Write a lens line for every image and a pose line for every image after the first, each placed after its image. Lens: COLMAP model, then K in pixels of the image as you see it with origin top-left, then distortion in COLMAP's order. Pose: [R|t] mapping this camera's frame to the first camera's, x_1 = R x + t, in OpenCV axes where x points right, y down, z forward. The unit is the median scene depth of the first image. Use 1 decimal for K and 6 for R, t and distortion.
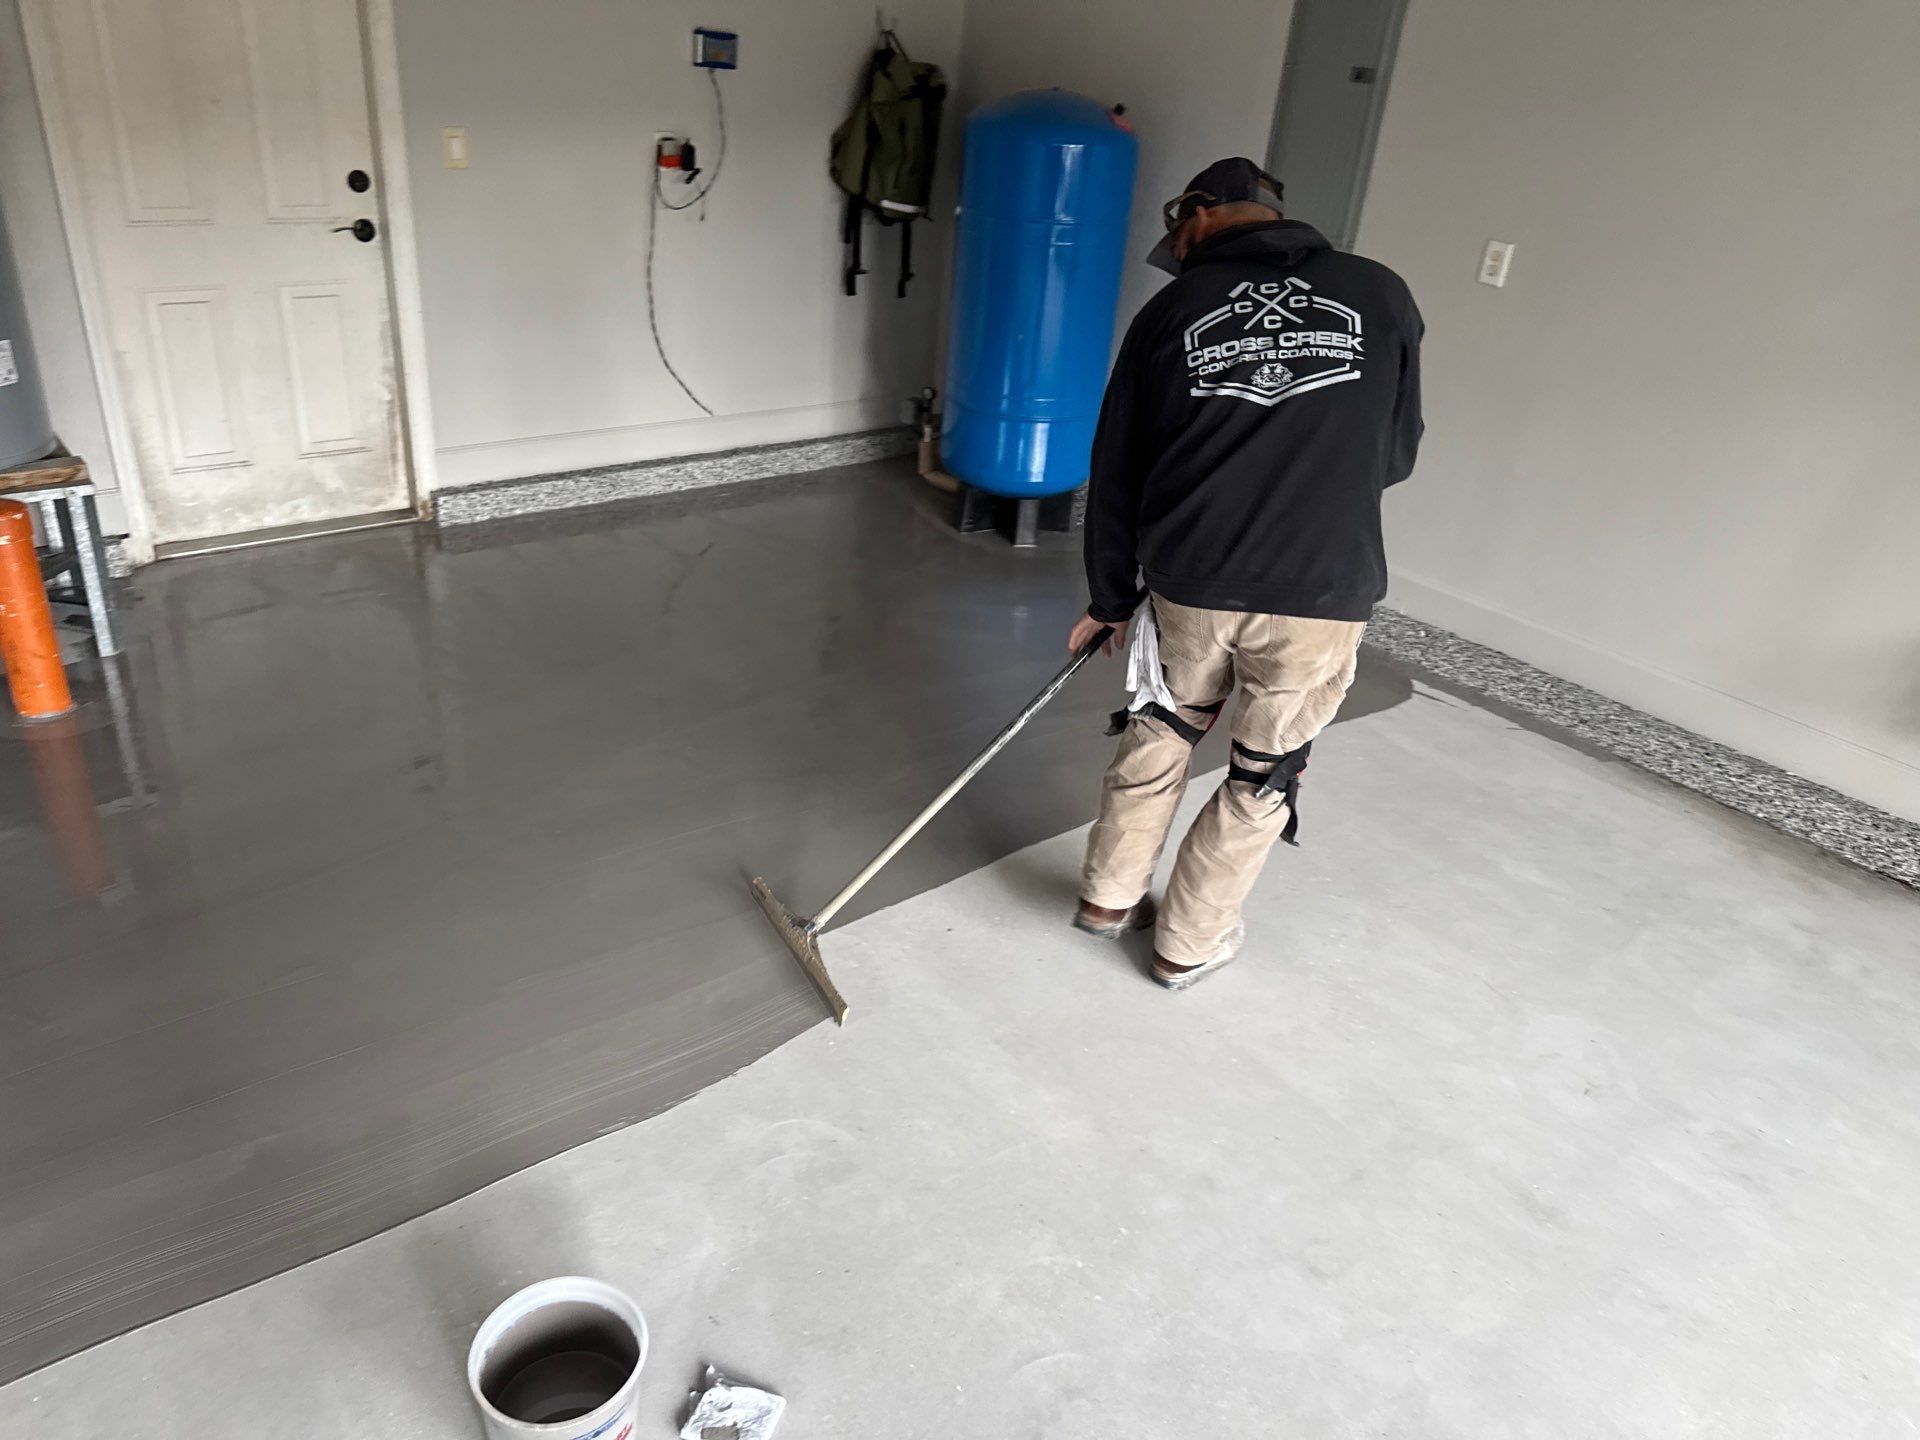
lens RADIAL K [[1362.8, 0, 960.7], [0, 1362.8, 713.8], [0, 0, 1]] dist [0.002112, -0.000217]
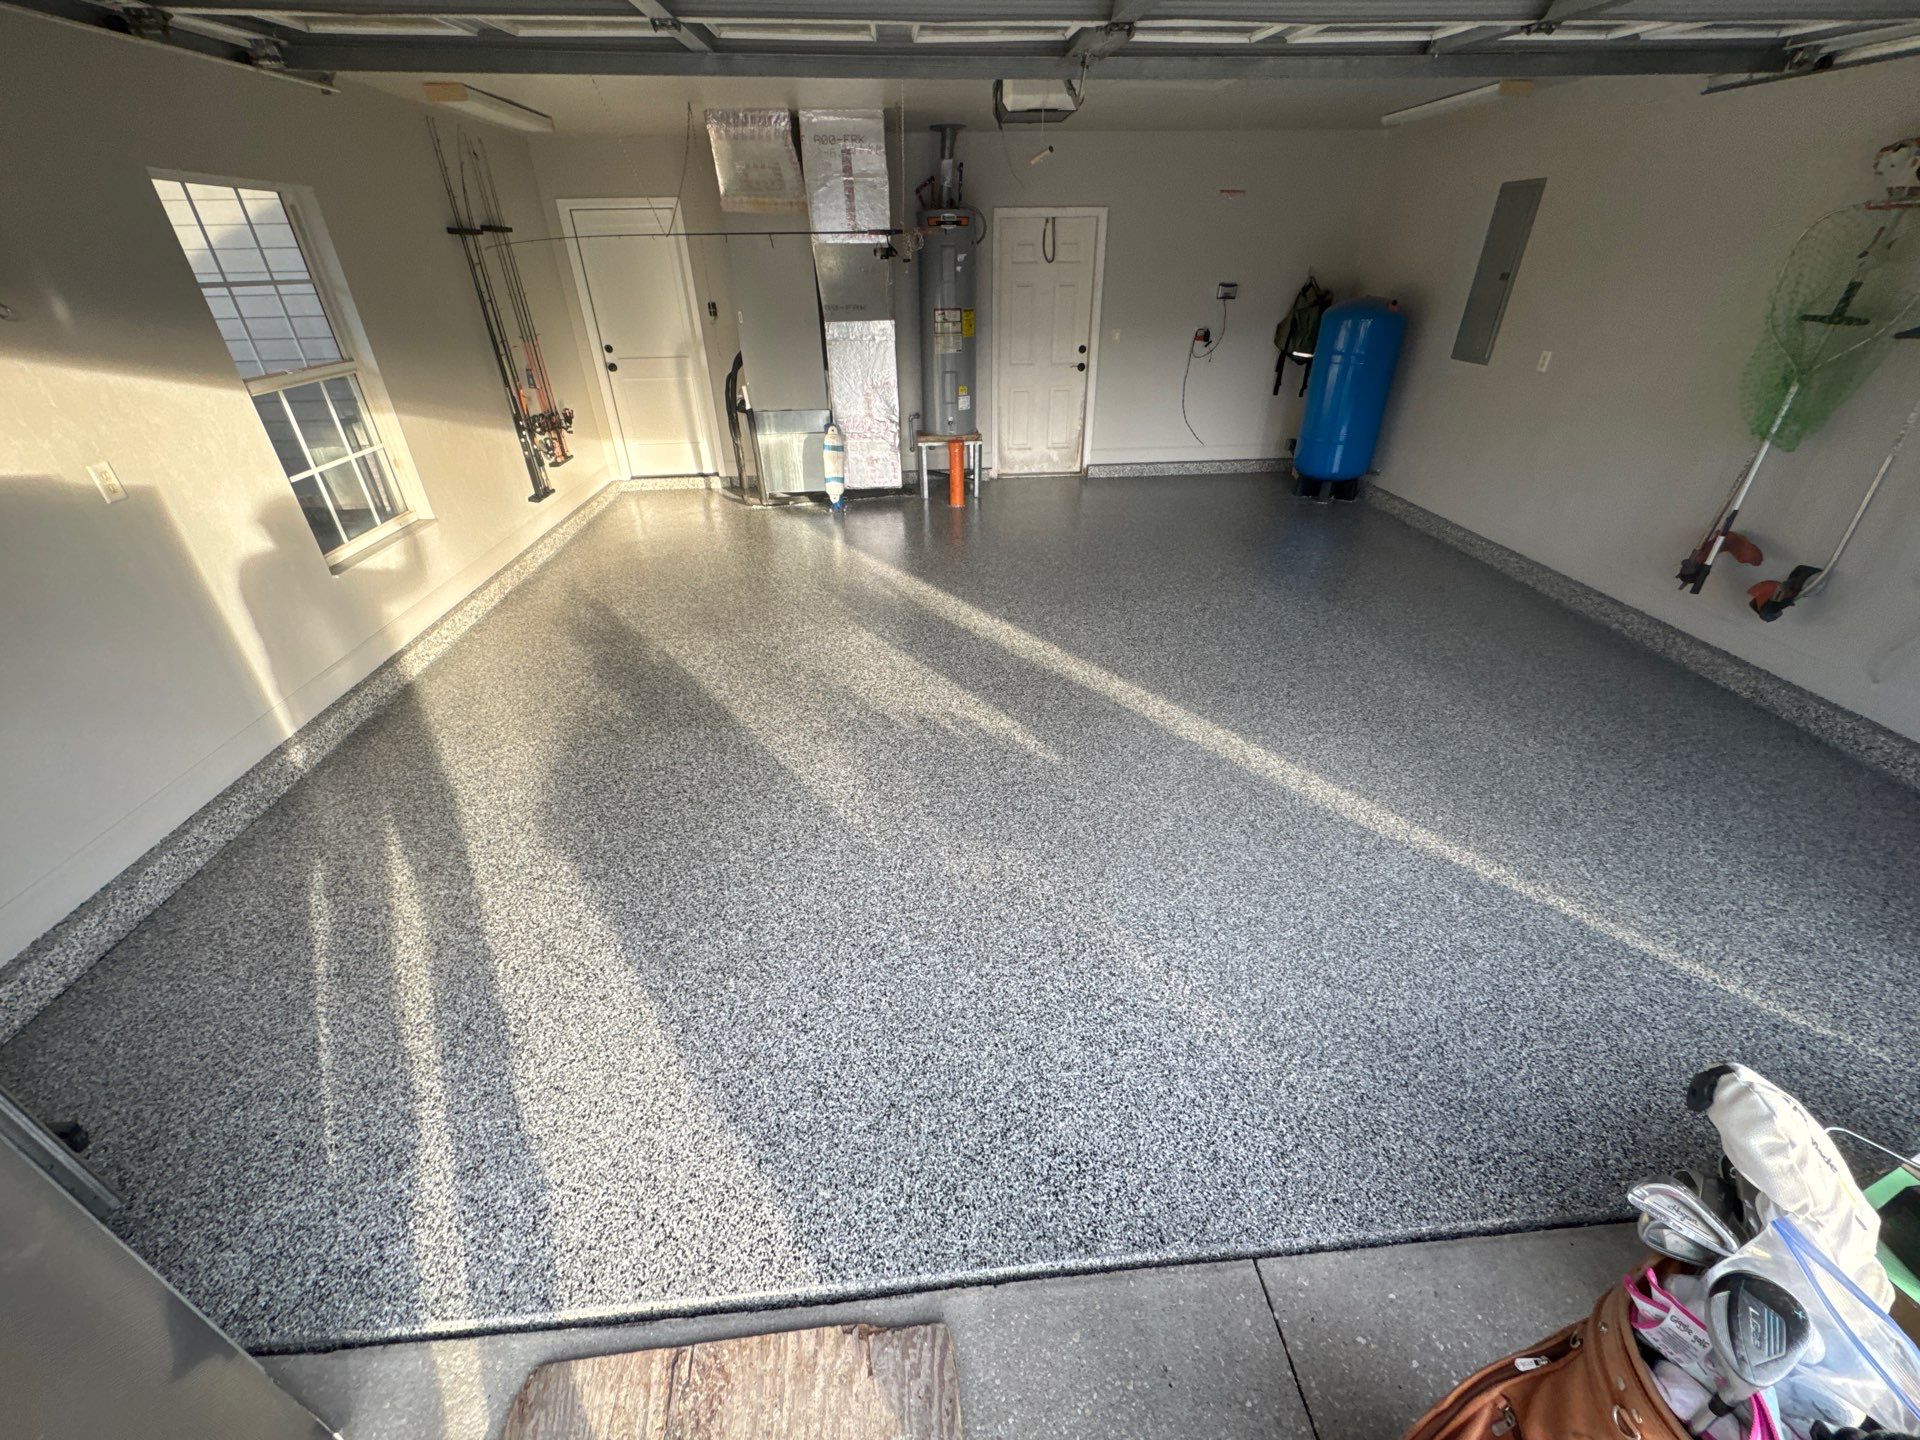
lens RADIAL K [[758.1, 0, 958.5], [0, 758.1, 716.8], [0, 0, 1]] dist [-0.001200, 0.000298]
pose [[0.804726, 0.220840, -0.551041, 0.377961], [-0.196661, 0.974988, 0.103547, 0.237906], [0.560126, 0.025041, 0.828029, -0.427656]]
